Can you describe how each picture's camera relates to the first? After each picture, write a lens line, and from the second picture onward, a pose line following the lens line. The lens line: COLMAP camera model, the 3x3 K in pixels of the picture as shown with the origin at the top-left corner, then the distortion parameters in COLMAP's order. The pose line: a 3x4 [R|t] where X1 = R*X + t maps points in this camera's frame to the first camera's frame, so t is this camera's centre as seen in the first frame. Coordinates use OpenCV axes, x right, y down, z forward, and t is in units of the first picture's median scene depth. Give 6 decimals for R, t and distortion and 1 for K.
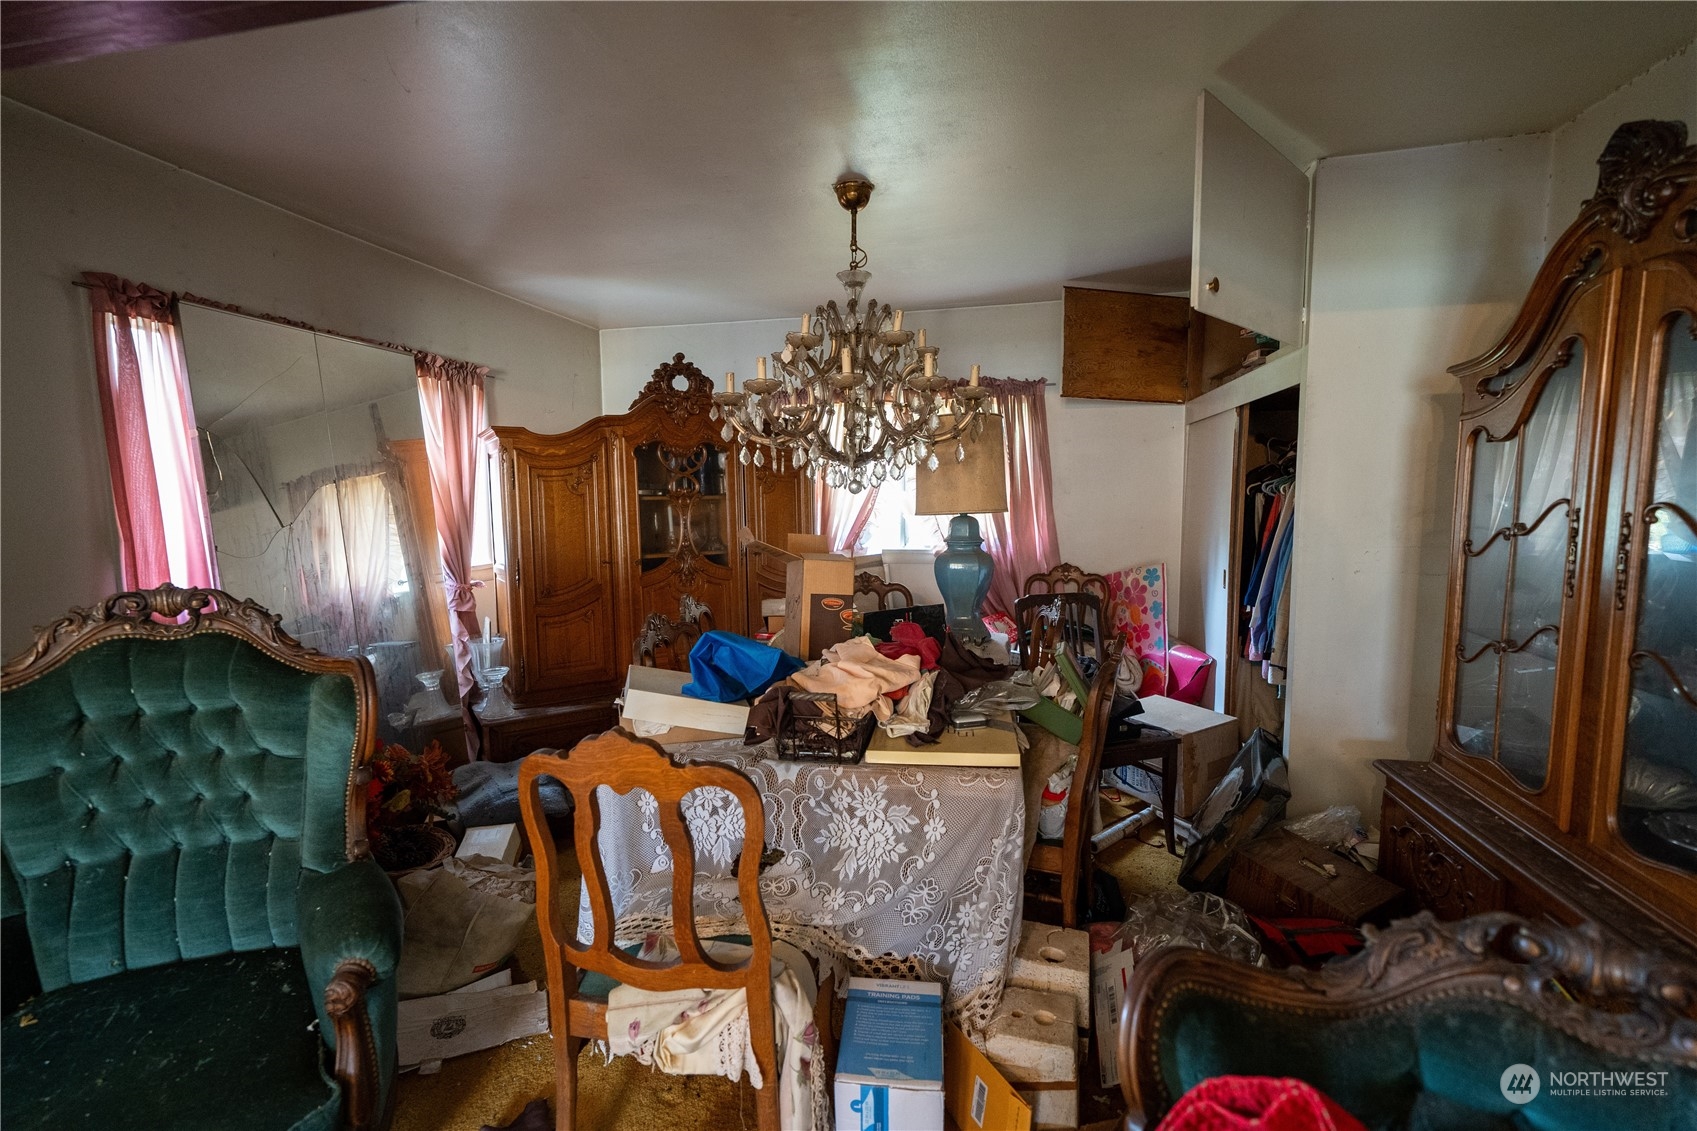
lens RADIAL K [[722.0, 0, 824.1], [0, 722.0, 561.7], [0, 0, 1]] dist [-0.013353, 0.005938]
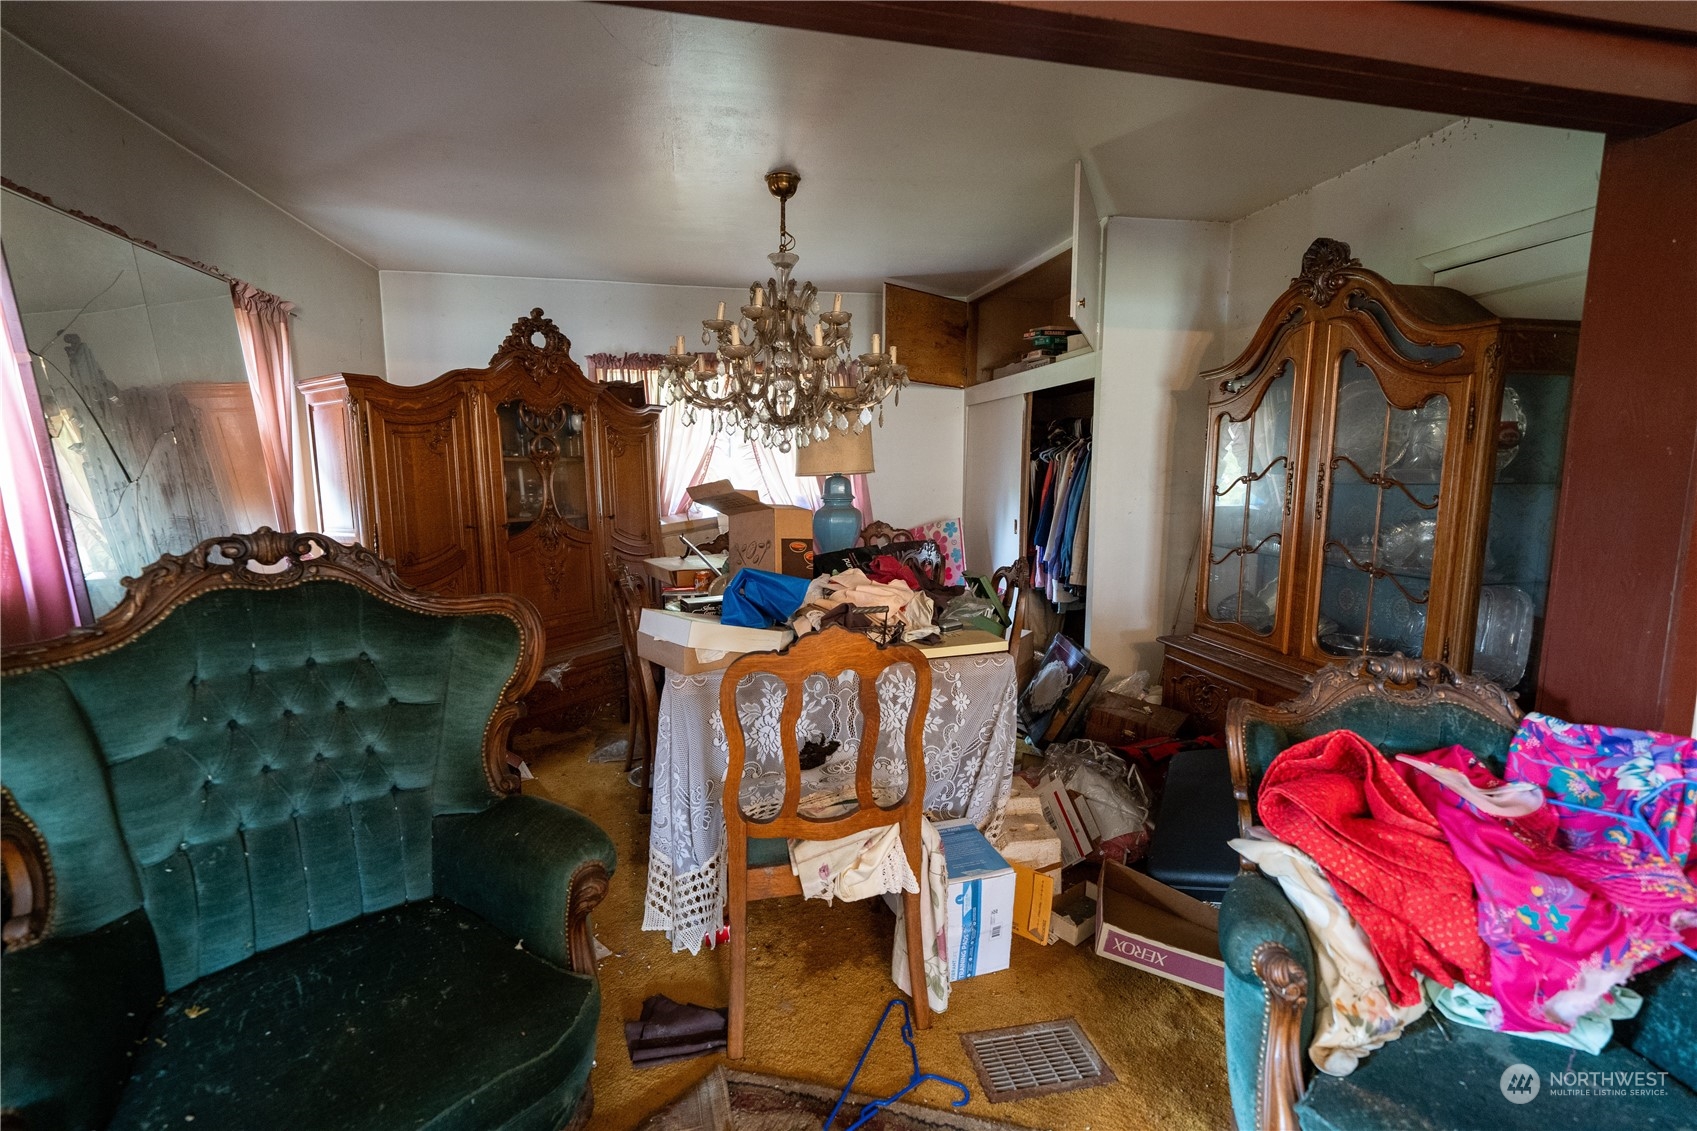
lens RADIAL K [[722.0, 0, 824.1], [0, 722.0, 561.7], [0, 0, 1]] dist [-0.013353, 0.005938]
pose [[0.914111, -0.043695, 0.403102, -0.554359], [0.030887, 0.998792, 0.038222, 0.052555], [-0.404285, -0.022489, 0.914357, -0.091582]]
